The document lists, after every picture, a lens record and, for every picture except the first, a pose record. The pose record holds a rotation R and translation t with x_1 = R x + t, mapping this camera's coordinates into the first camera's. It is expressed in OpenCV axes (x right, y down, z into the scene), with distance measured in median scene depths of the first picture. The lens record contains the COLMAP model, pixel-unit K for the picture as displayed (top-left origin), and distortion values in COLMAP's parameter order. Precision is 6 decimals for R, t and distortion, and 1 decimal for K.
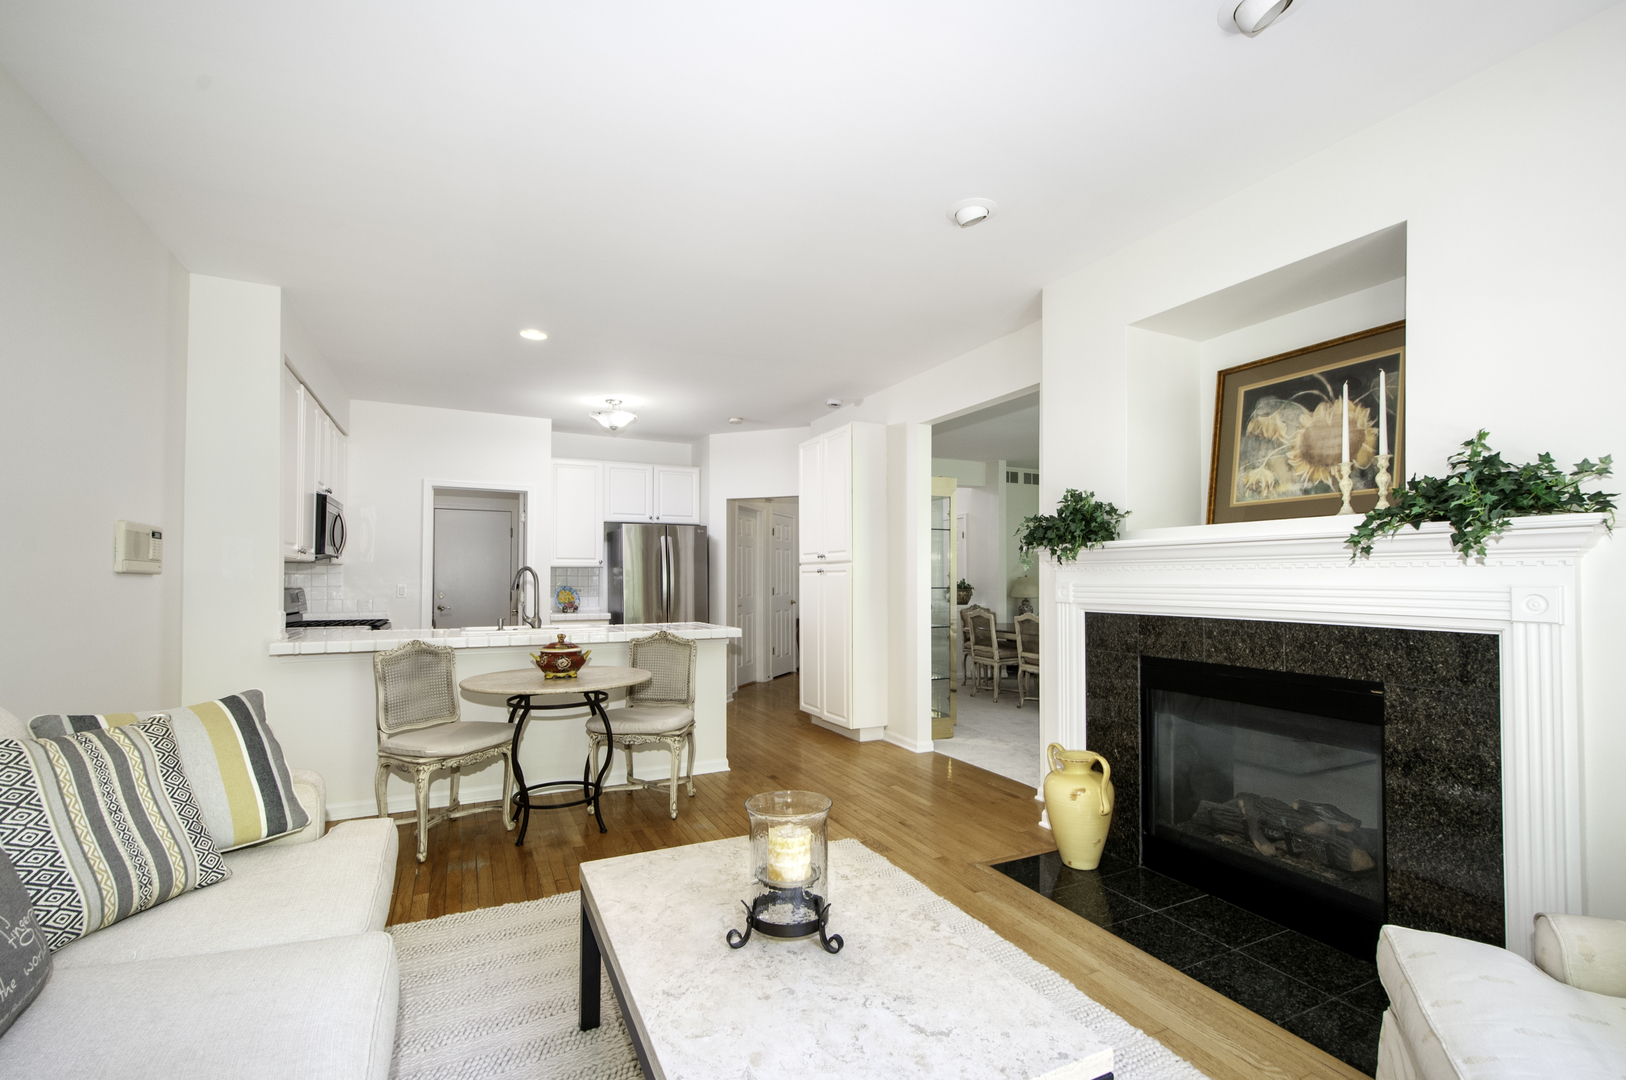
lens RADIAL K [[727.5, 0, 816.9], [0, 727.5, 571.5], [0, 0, 1]] dist [0.010527, 0.000204]
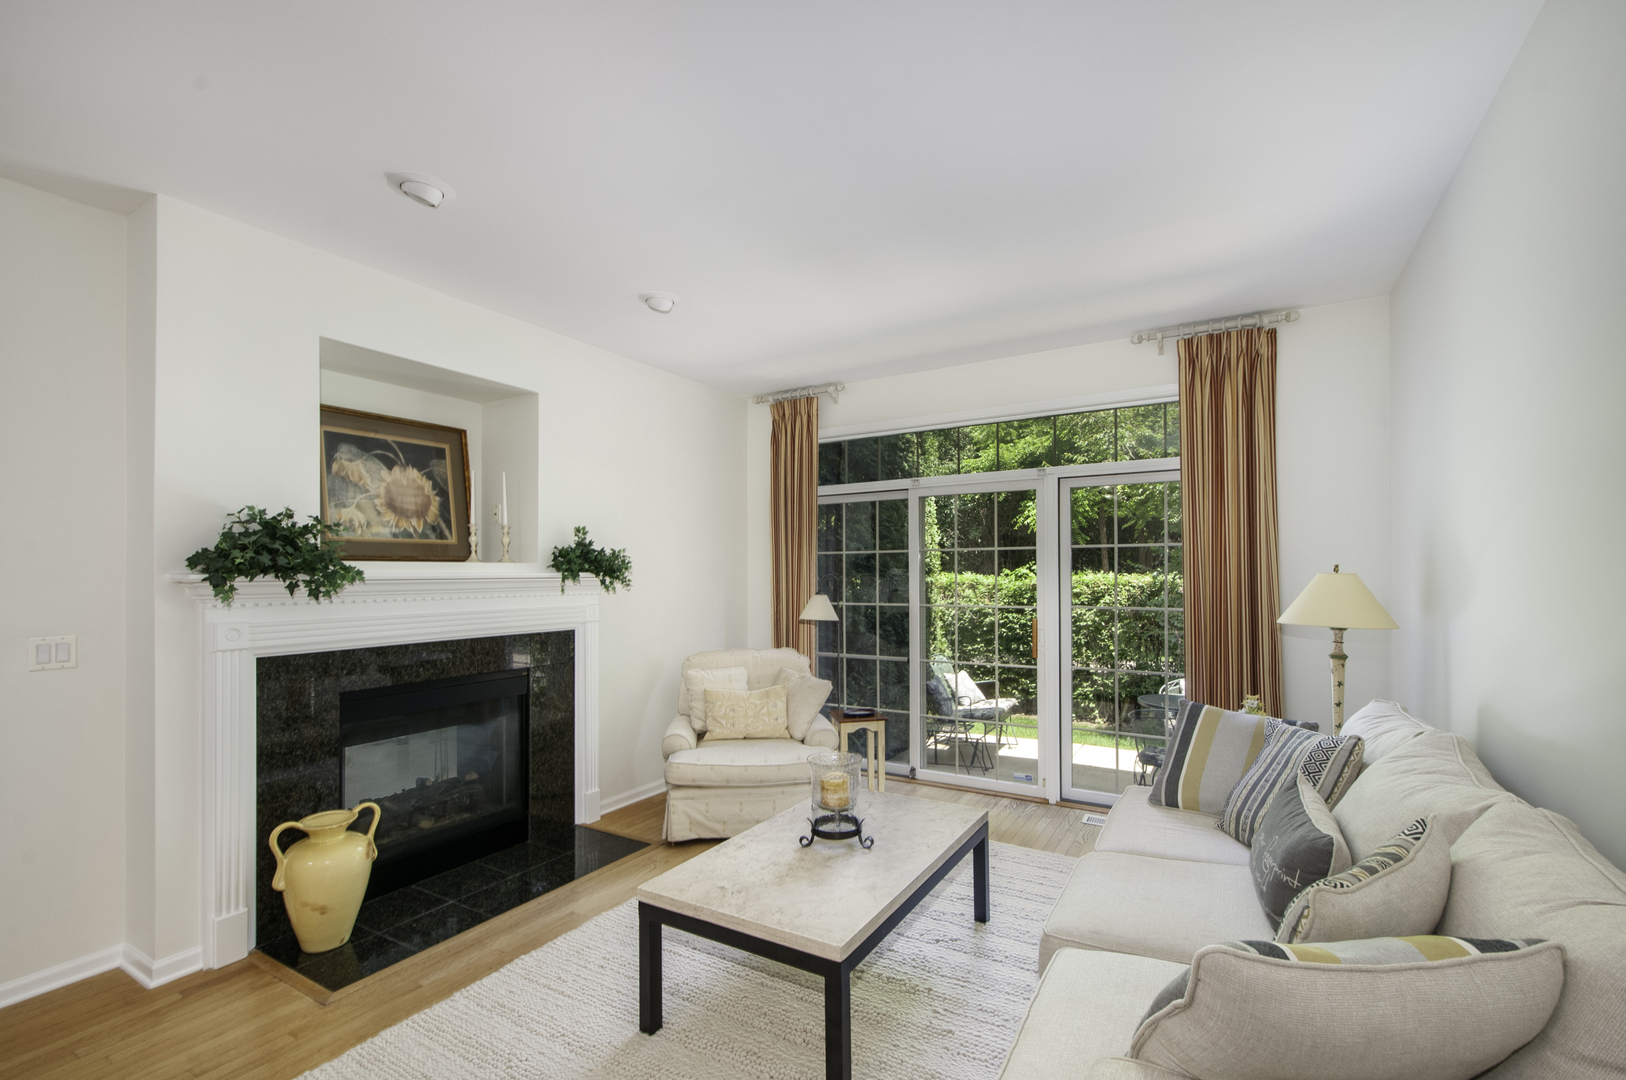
lens RADIAL K [[727.5, 0, 816.9], [0, 727.5, 571.5], [0, 0, 1]] dist [0.010527, 0.000204]
pose [[-0.546139, -0.000027, 0.837695, -0.743770], [-0.007286, 0.999962, -0.004718, -0.046732], [-0.837663, -0.008680, -0.546118, 1.058126]]
